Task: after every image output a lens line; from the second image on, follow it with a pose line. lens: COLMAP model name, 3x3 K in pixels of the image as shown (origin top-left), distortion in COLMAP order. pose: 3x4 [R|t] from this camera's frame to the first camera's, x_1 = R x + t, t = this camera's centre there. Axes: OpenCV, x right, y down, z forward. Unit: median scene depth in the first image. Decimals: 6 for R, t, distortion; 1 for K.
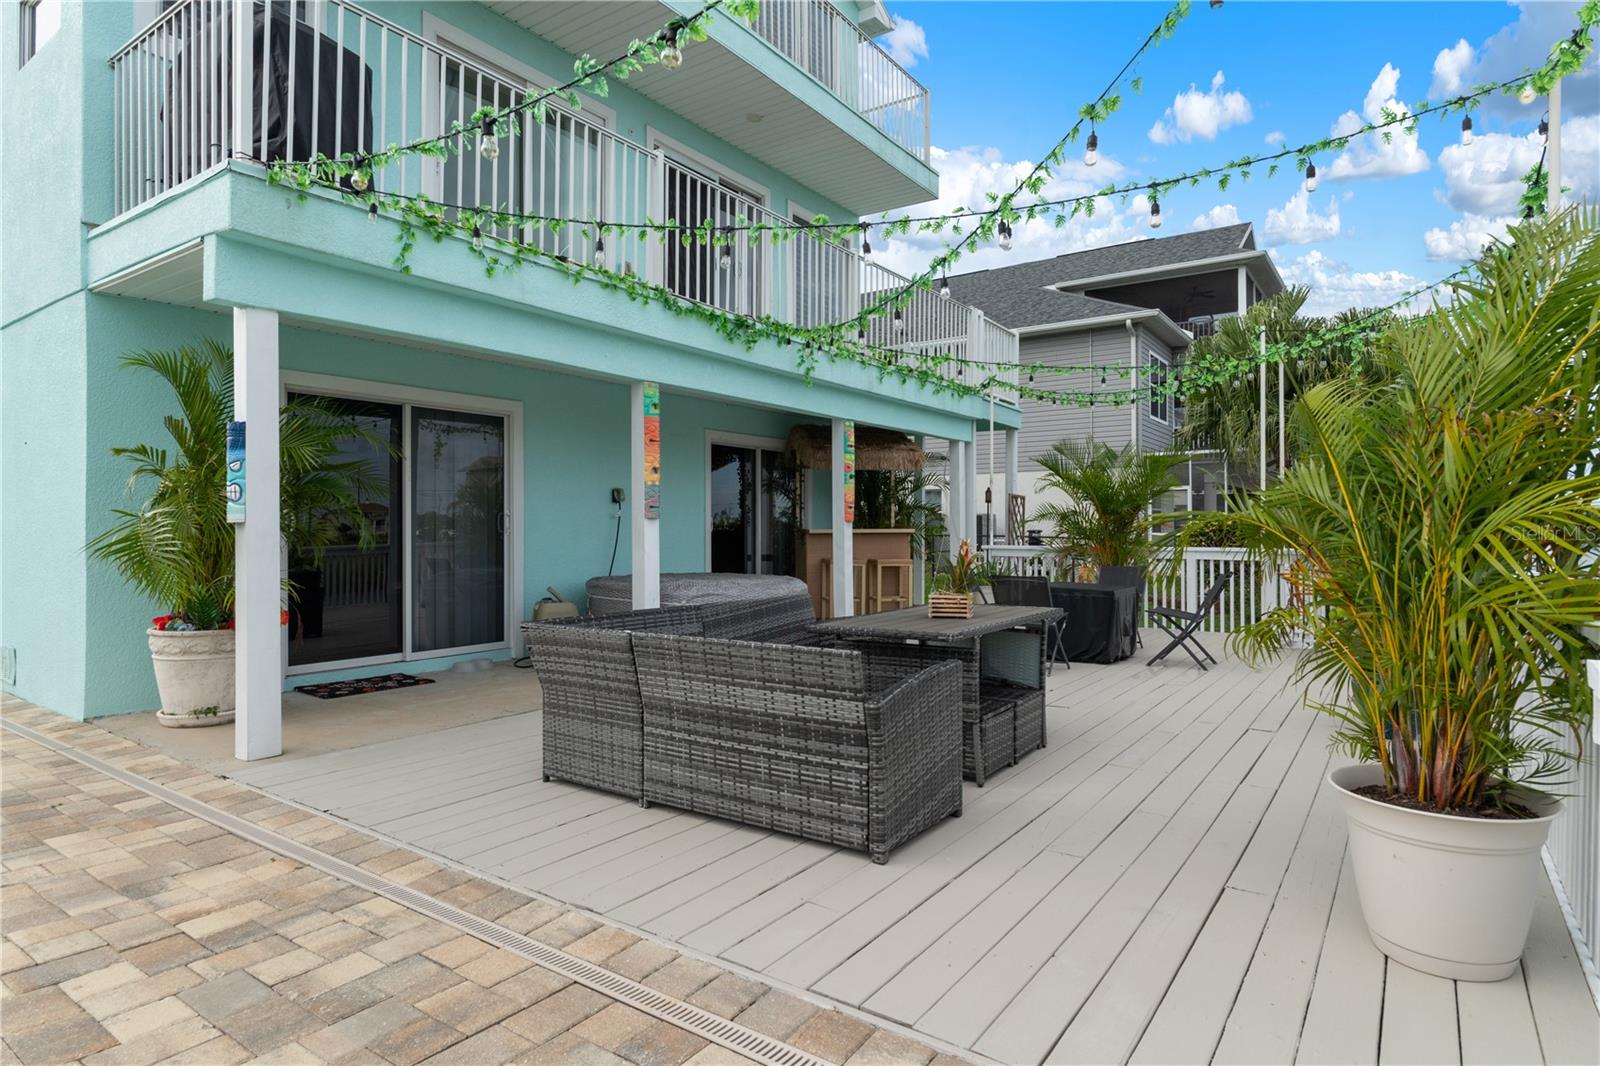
lens RADIAL K [[876.9, 0, 800.4], [0, 876.9, 523.4], [0, 0, 1]] dist [0.004017, 0.001518]
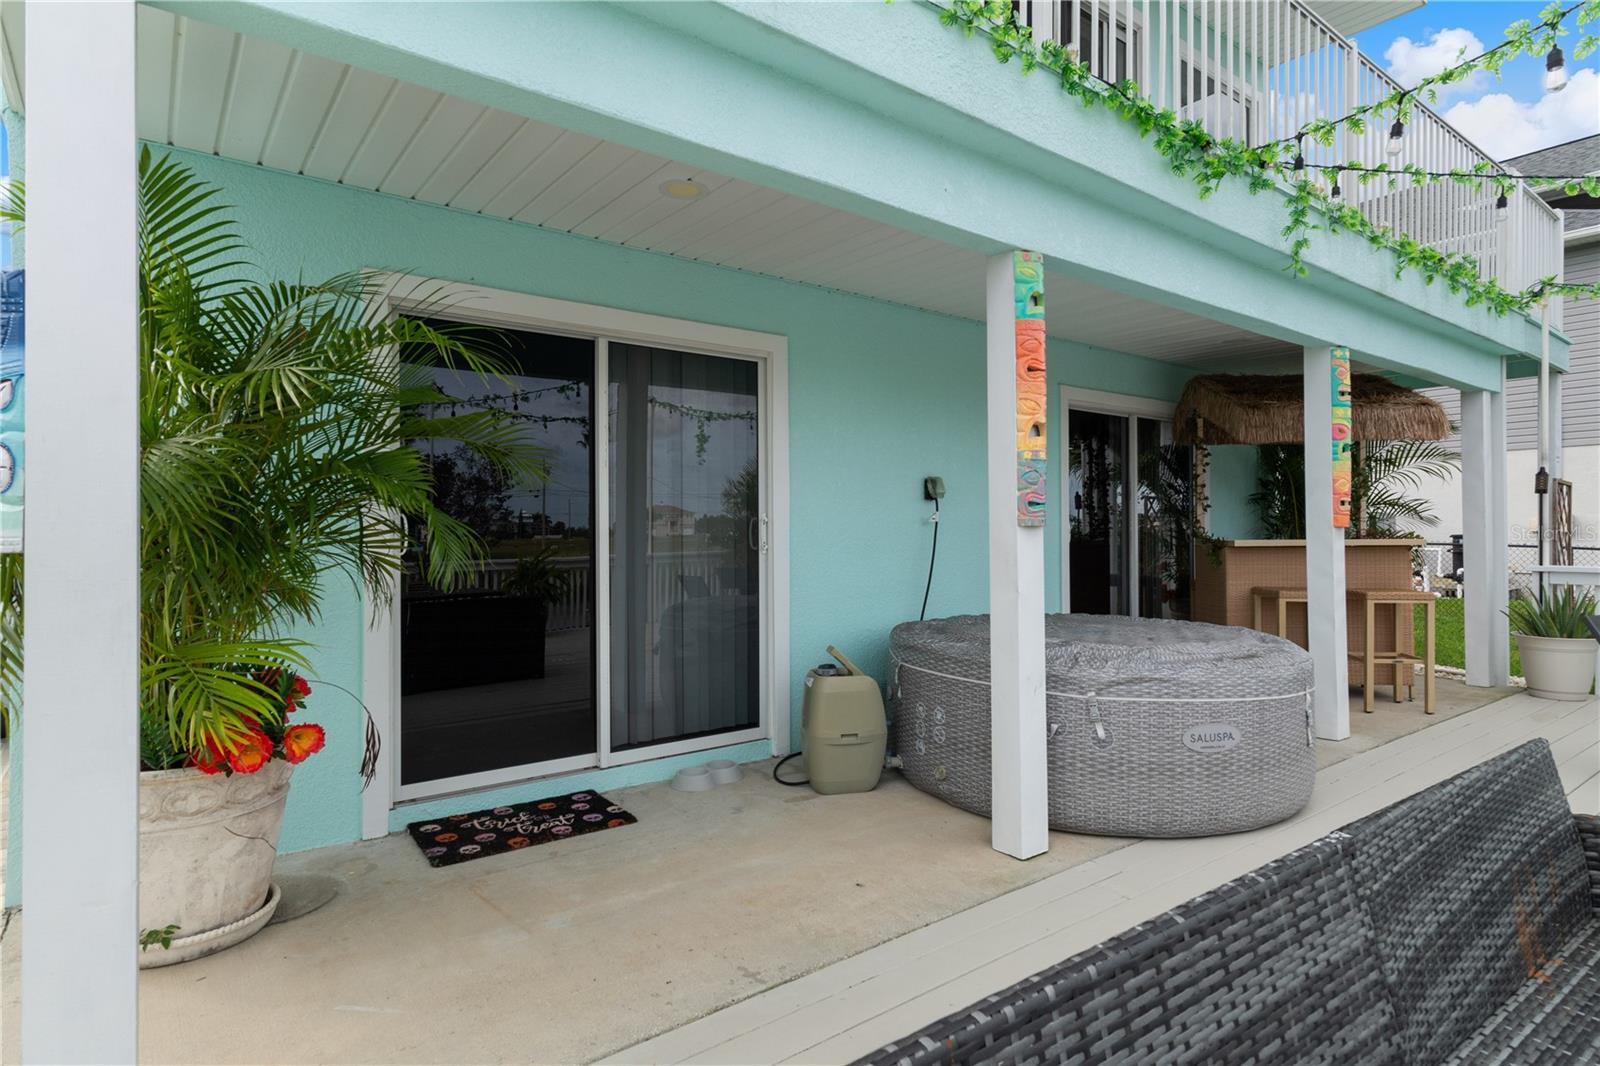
lens RADIAL K [[857.9, 0, 798.0], [0, 857.9, 533.0], [0, 0, 1]] dist [0.001525, 0.004963]
pose [[0.953256, -0.002486, -0.302155, -0.131381], [0.005159, 0.999954, 0.008049, -0.006003], [0.302121, -0.009232, 0.953225, 0.441043]]
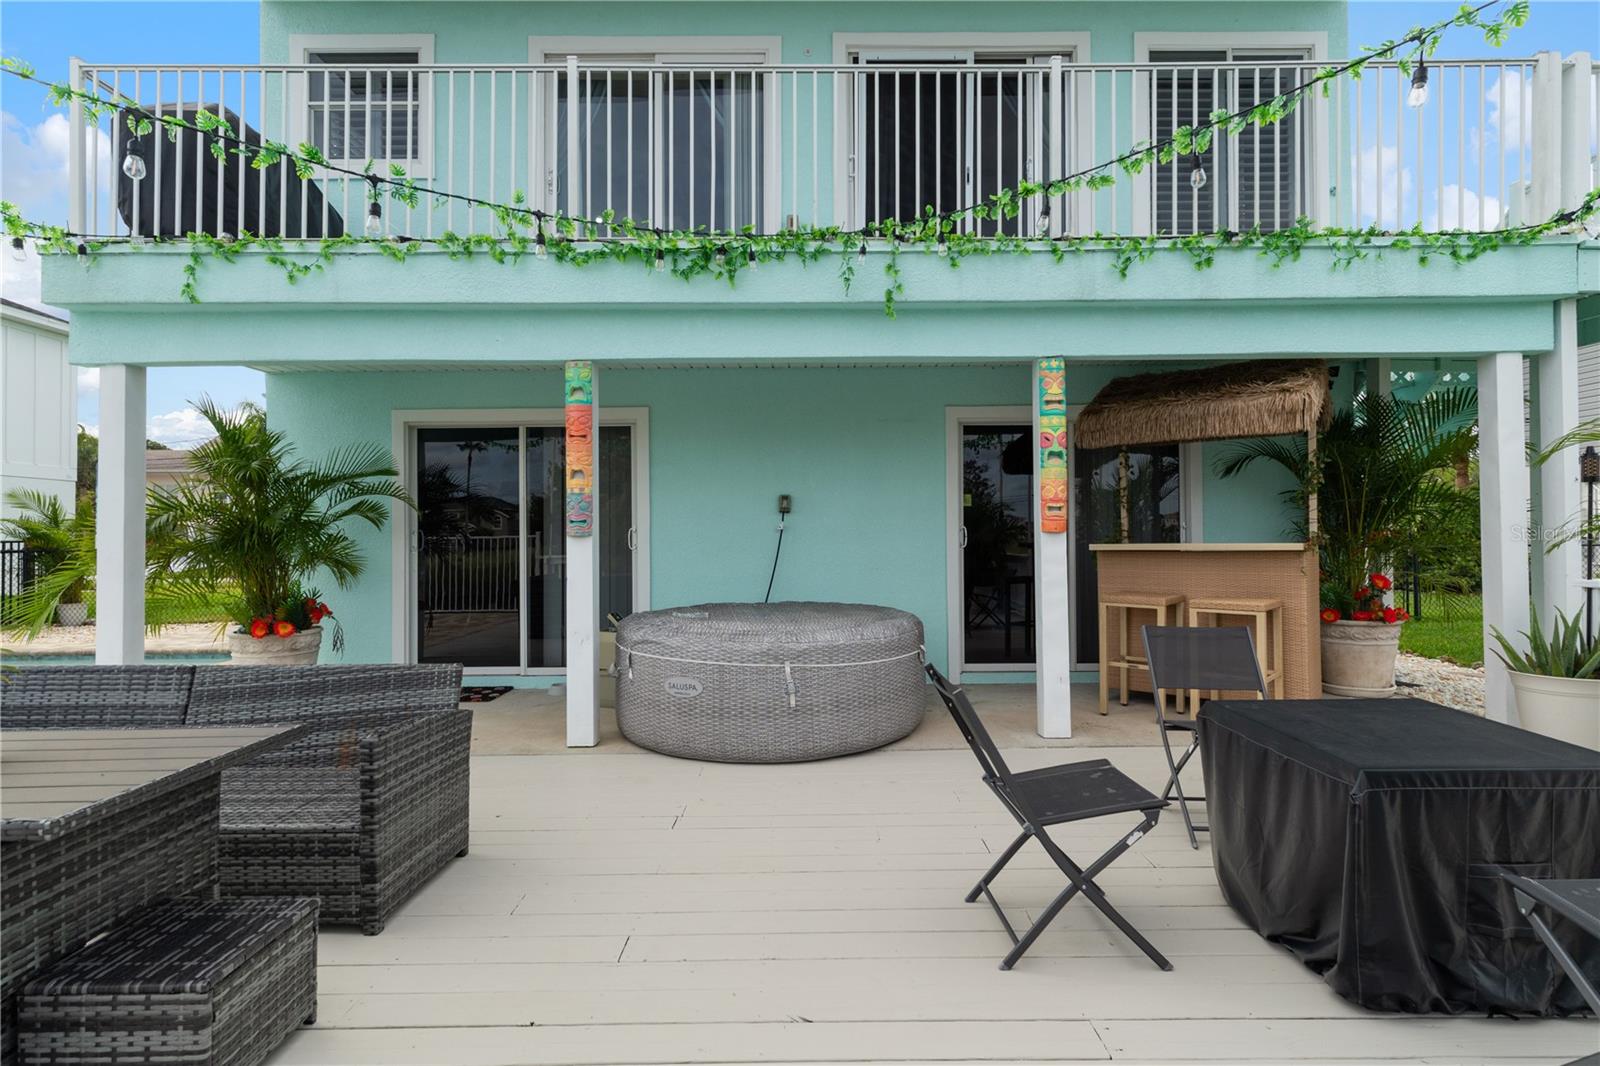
lens RADIAL K [[778.9, 0, 805.8], [0, 778.9, 532.8], [0, 0, 1]] dist [0.003619, -0.000570]
pose [[0.582512, -0.008860, -0.812774, 0.451781], [0.013252, 0.999911, -0.001403, -0.004225], [0.812714, -0.009954, 0.582578, 0.677655]]
